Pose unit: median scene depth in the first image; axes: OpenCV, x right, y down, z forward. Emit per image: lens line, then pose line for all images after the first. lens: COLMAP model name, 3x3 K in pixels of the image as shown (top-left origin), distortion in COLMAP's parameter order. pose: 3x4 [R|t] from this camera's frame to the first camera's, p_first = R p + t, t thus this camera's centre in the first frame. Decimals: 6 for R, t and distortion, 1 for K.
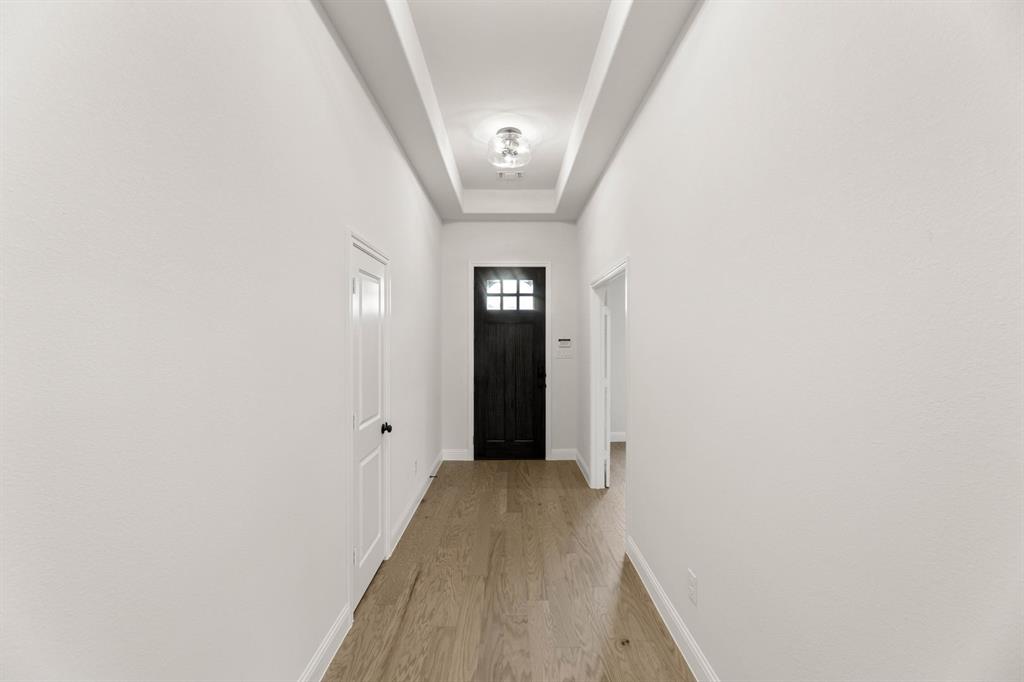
lens RADIAL K [[412.1, 0, 507.4], [0, 412.1, 340.8], [0, 0, 1]] dist [-0.001184, 0.000158]
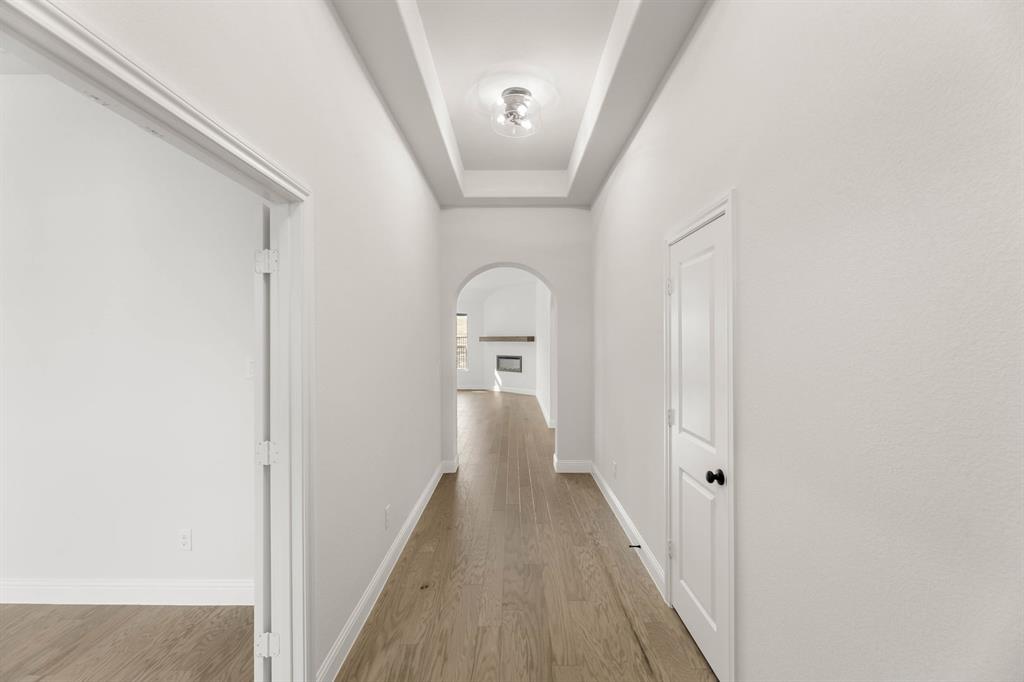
lens RADIAL K [[417.0, 0, 511.0], [0, 417.0, 346.6], [0, 0, 1]] dist [0.001804, 0.000181]
pose [[-0.999974, 0.006832, -0.002449, 0.024791], [0.006780, 0.999763, 0.020671, -0.004328], [0.002590, 0.020653, -0.999783, 1.976699]]
